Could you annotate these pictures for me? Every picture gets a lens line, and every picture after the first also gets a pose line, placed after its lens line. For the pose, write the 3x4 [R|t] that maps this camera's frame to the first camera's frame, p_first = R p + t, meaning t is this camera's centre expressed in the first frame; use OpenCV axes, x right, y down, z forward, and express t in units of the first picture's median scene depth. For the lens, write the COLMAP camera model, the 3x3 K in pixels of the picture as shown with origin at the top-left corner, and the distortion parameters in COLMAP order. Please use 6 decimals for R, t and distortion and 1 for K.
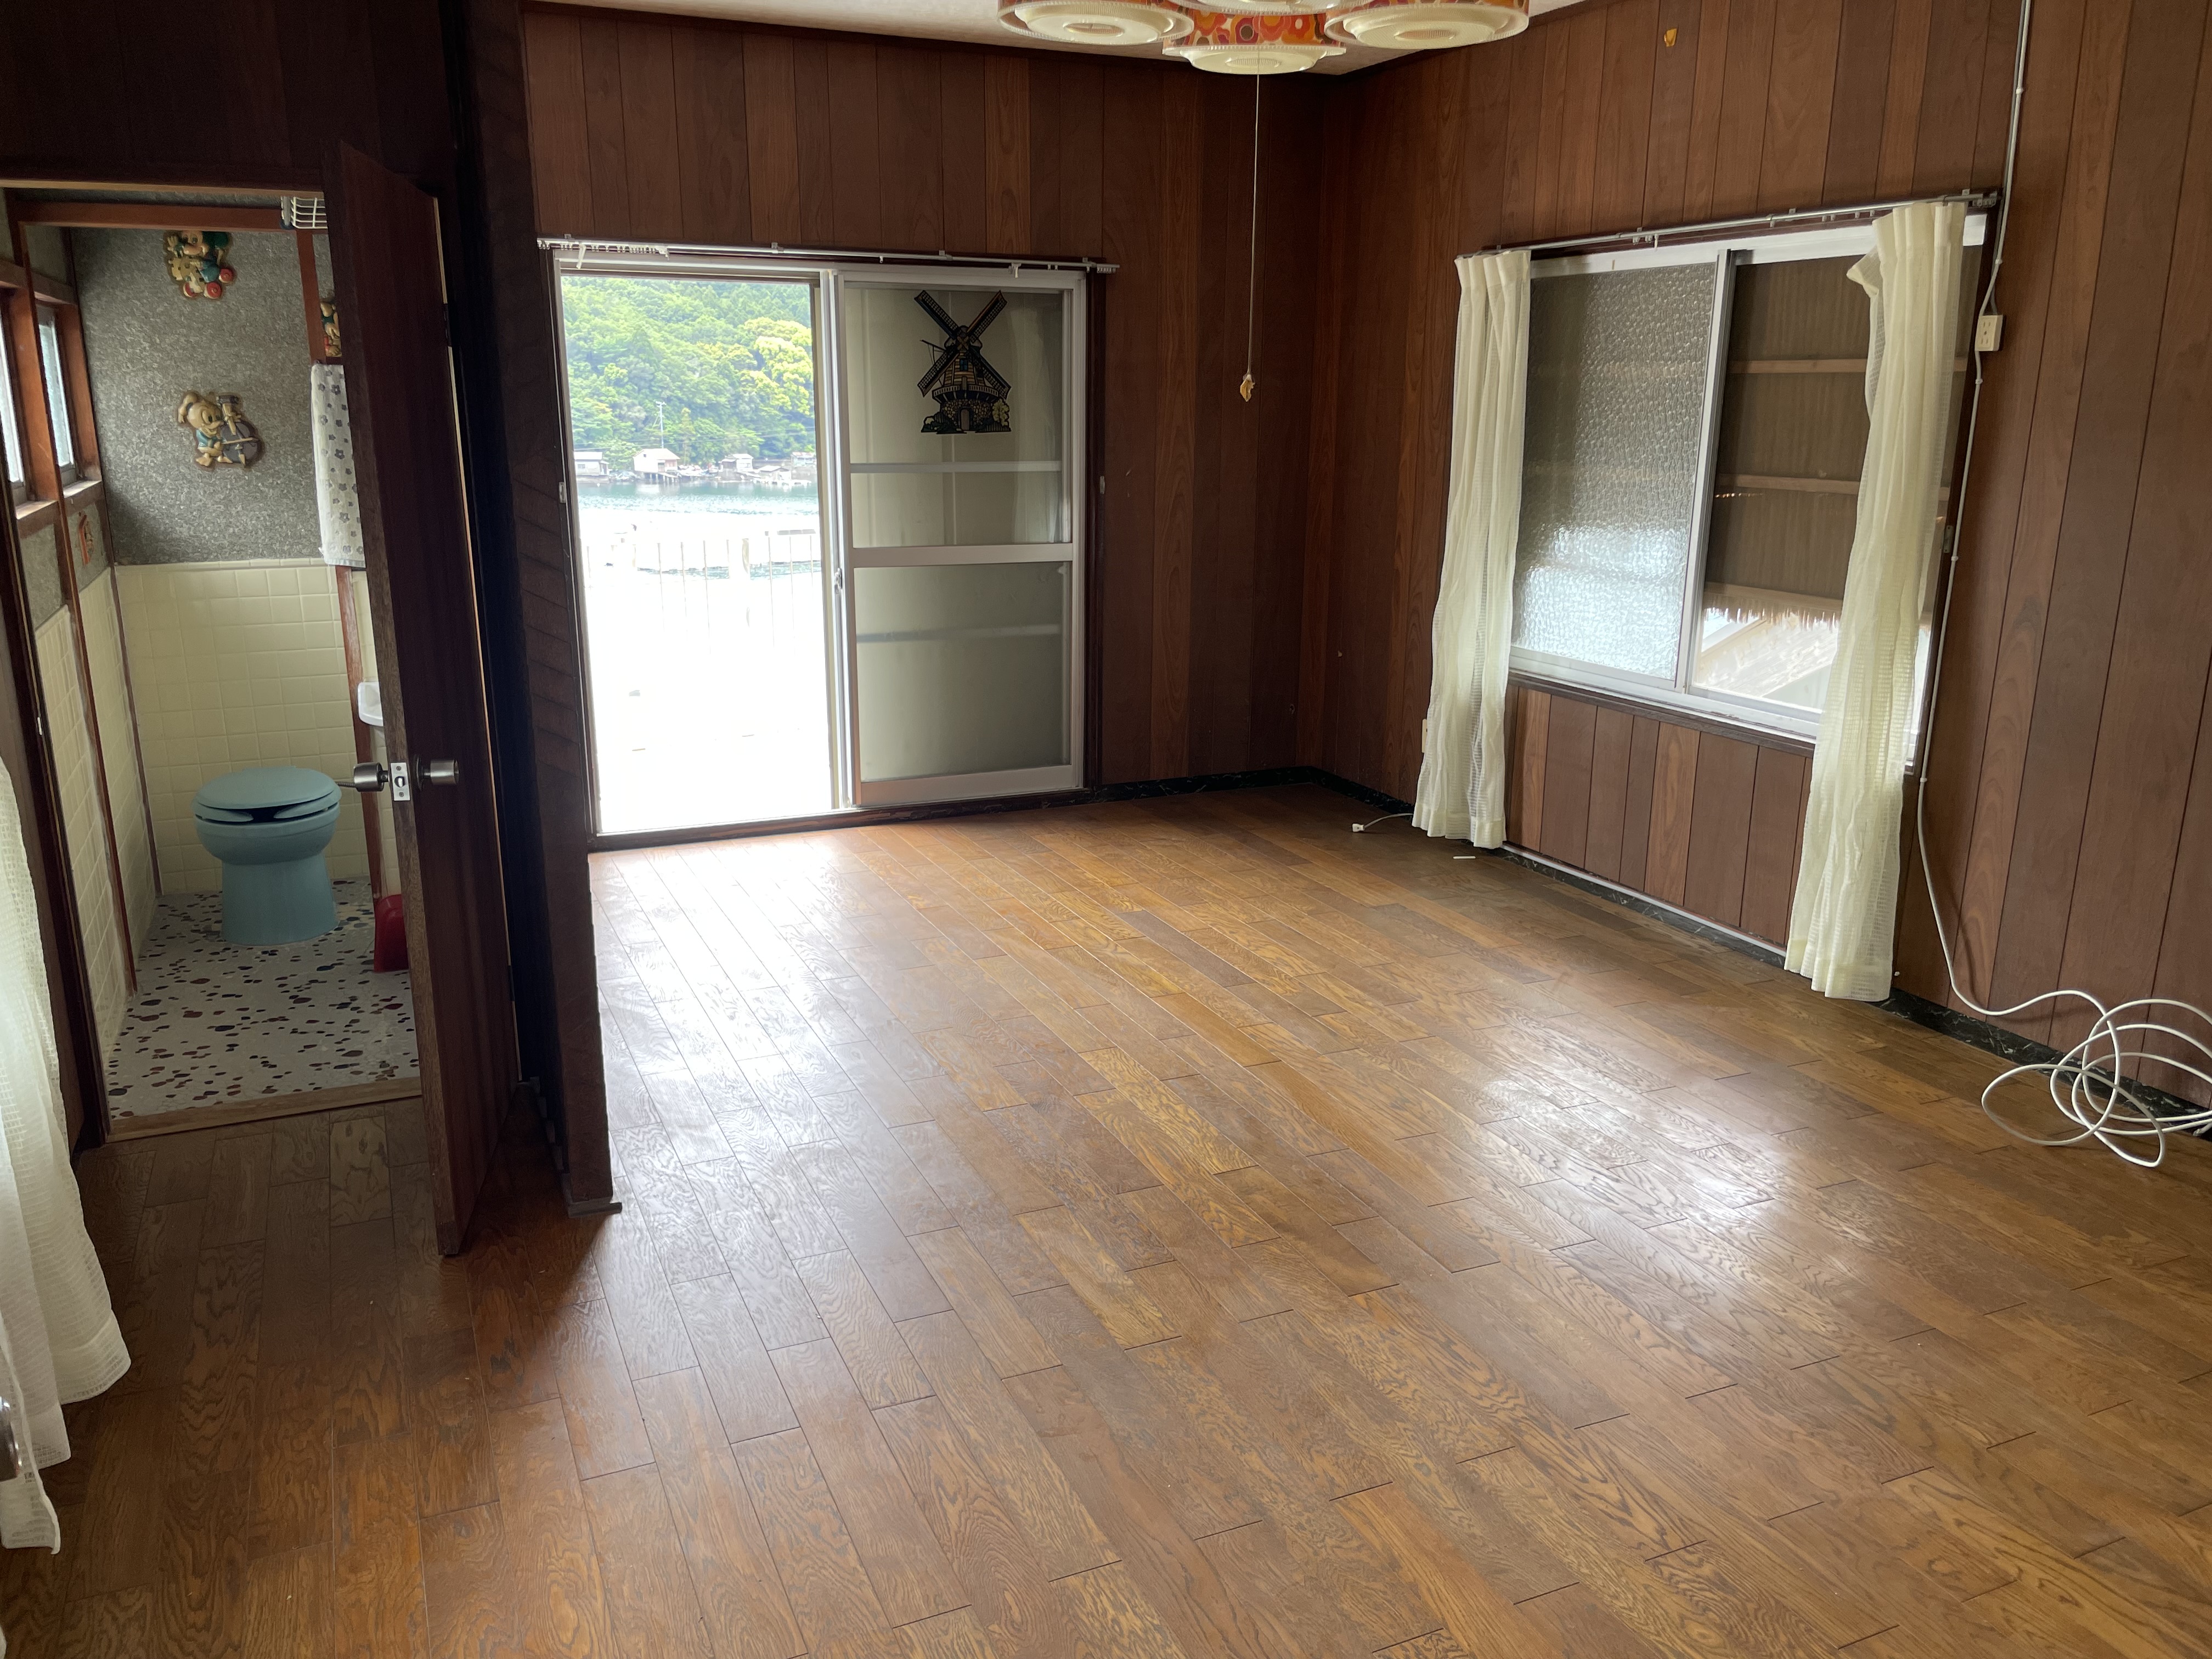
lens RADIAL K [[1695.1, 0, 1109.6], [0, 1695.1, 824.6], [0, 0, 1]] dist [0.017226, -0.000902]
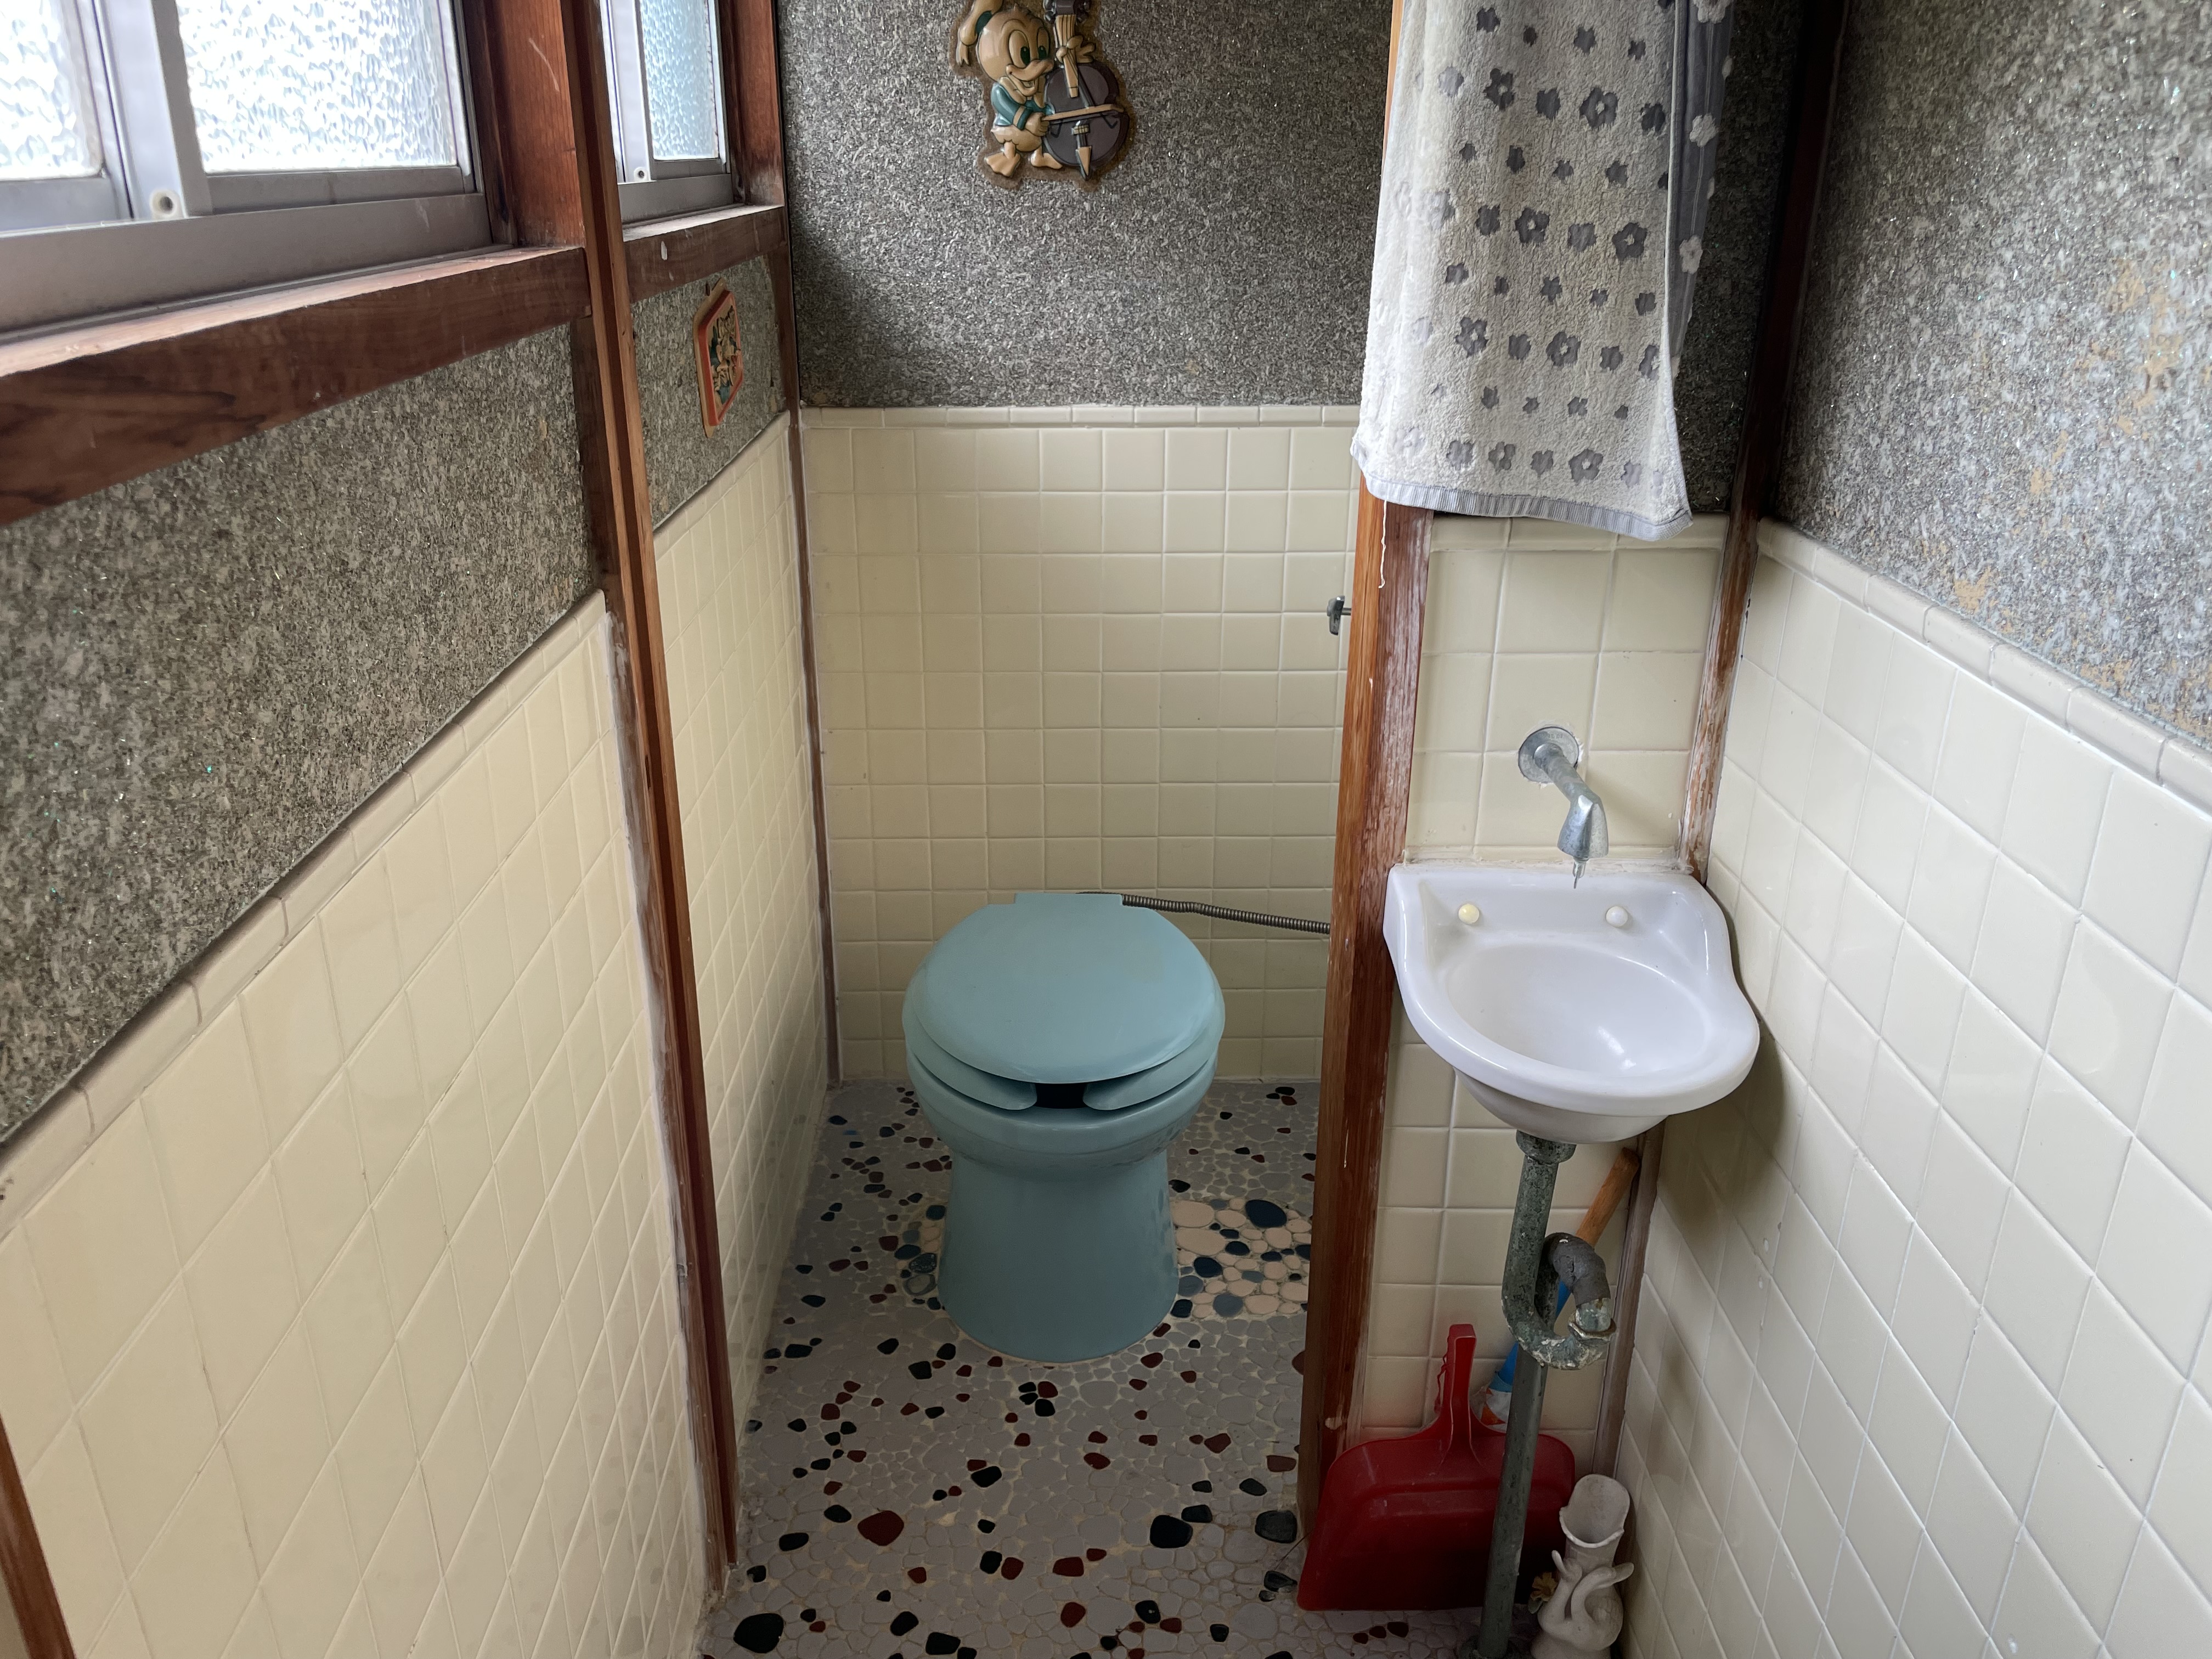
lens RADIAL K [[1695.1, 0, 1106.6], [0, 1695.1, 833.0], [0, 0, 1]] dist [0.017226, -0.000902]
pose [[0.922126, 0.148327, -0.357328, -0.335715], [-0.101497, 0.983986, 0.146529, -0.115897], [0.373340, -0.098851, 0.922413, 0.611716]]
